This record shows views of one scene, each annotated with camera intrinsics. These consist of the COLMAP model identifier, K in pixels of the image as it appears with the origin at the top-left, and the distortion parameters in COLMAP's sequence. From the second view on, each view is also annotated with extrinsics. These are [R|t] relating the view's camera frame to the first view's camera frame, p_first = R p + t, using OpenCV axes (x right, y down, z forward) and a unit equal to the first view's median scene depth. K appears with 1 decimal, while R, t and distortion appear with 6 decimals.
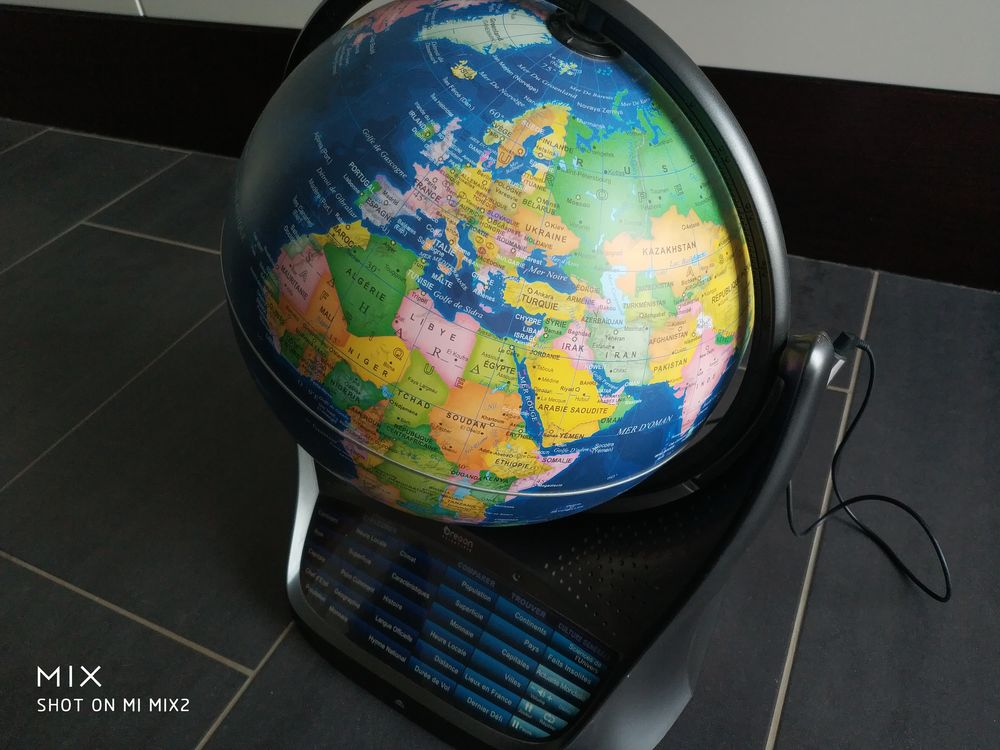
lens RADIAL K [[929.5, 0, 498.2], [0, 929.5, 374.5], [0, 0, 1]] dist [0.098785, 0.000000]
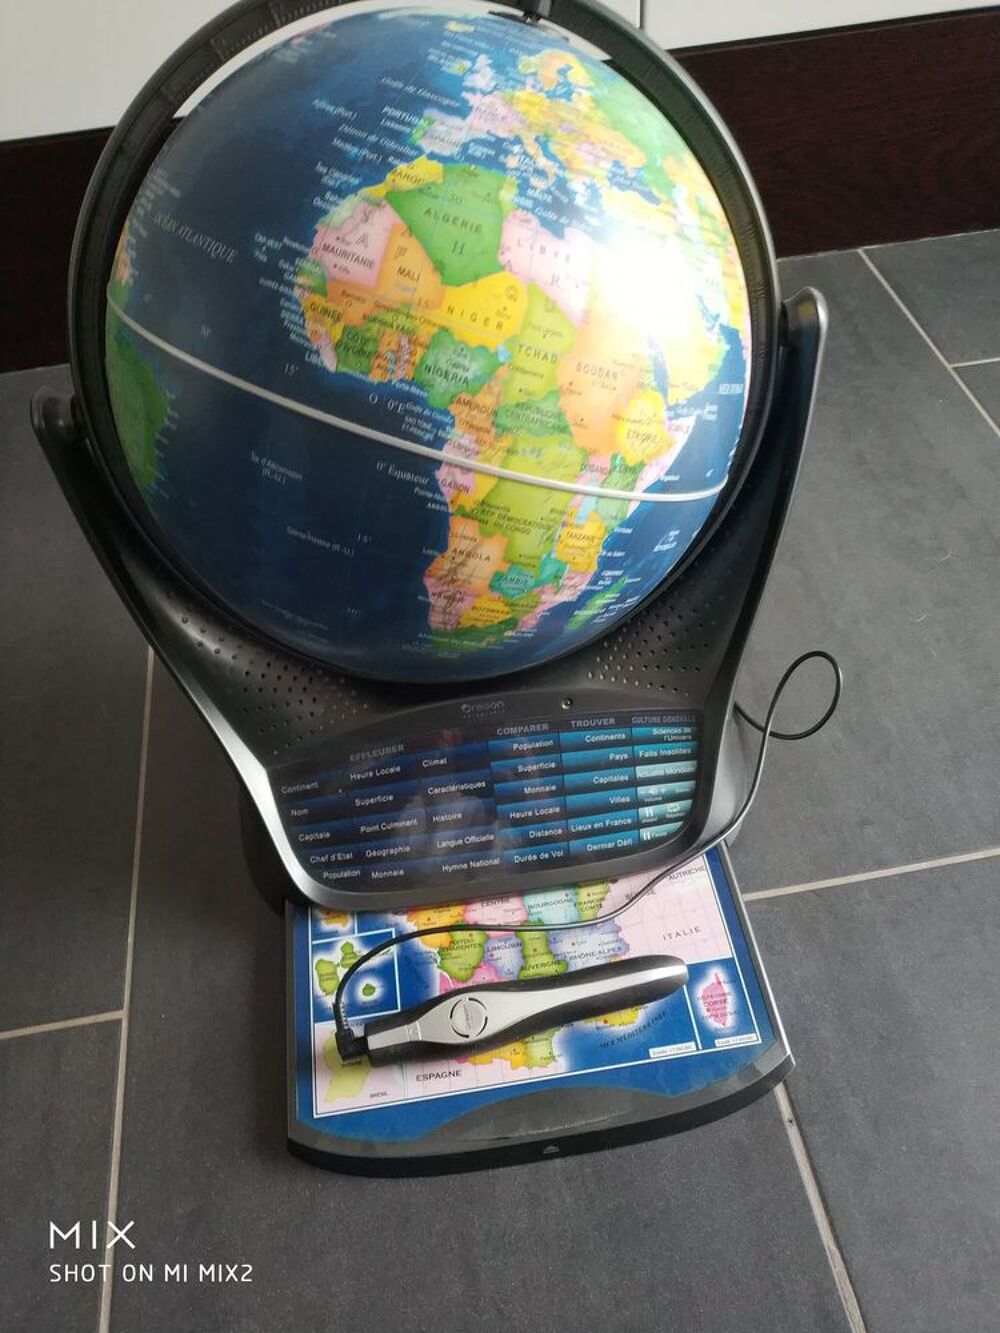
lens RADIAL K [[1239.0, 0, 502.1], [0, 1239.0, 670.9], [0, 0, 1]] dist [0.098785, 0.000000]
pose [[0.809337, -0.198226, 0.552883, -0.806820], [0.416381, 0.857547, -0.302061, 0.606309], [-0.414247, 0.474679, 0.776582, 0.297457]]
